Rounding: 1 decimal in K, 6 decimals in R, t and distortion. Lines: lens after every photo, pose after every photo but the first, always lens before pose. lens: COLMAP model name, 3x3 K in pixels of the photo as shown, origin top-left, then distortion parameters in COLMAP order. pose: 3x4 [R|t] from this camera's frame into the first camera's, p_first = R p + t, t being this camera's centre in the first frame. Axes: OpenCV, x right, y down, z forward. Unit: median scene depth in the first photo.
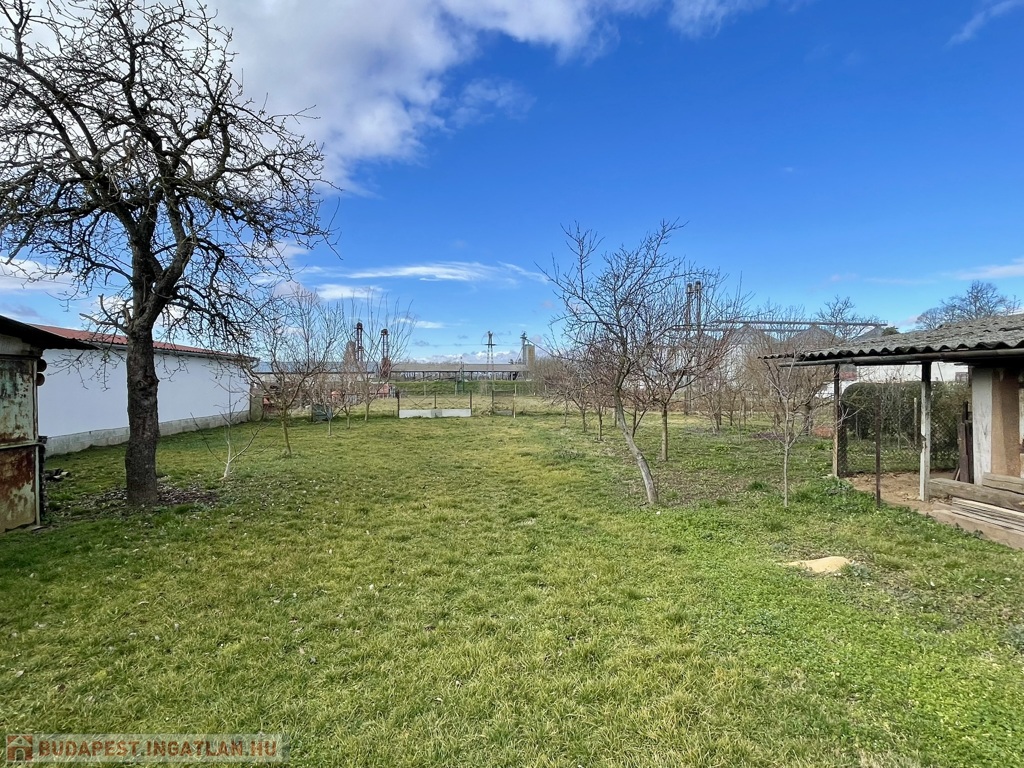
lens RADIAL K [[538.7, 0, 512.0], [0, 538.7, 384.0], [0, 0, 1]] dist [0.000352, 0.000209]
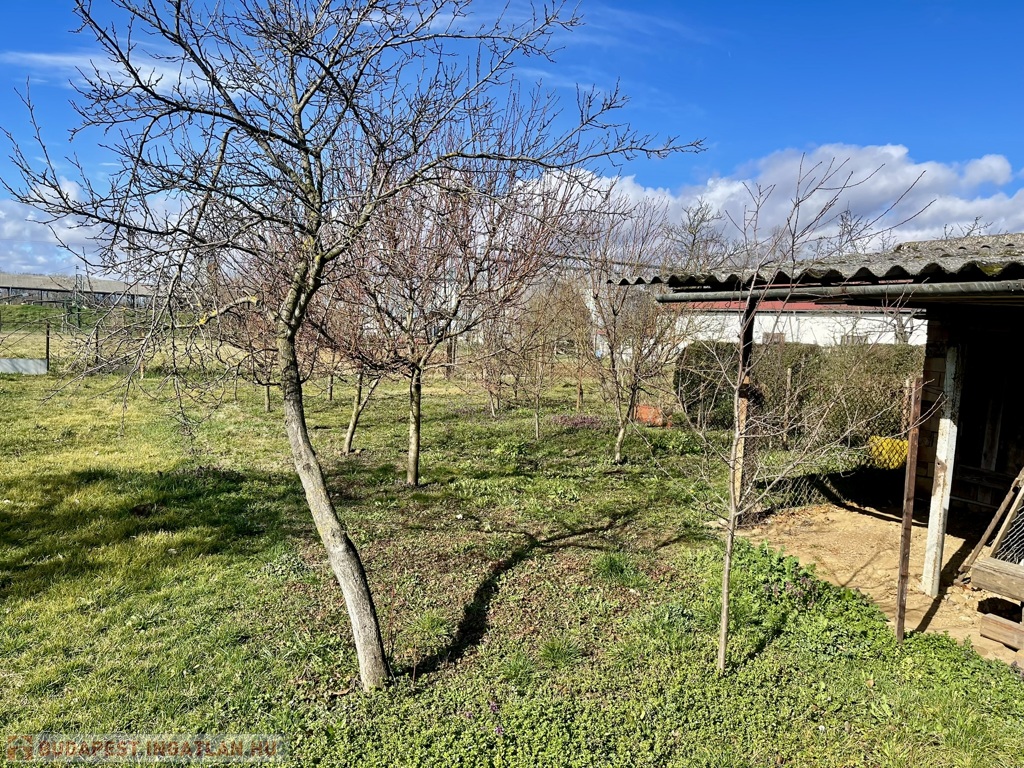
lens RADIAL K [[781.2, 0, 512.0], [0, 781.2, 384.0], [0, 0, 1]] dist [0.003880, 0.004296]
pose [[0.919495, 0.014543, 0.392832, 0.030394], [-0.044200, 0.996803, 0.066555, 0.000075], [-0.390608, -0.078560, 0.917199, 0.113769]]
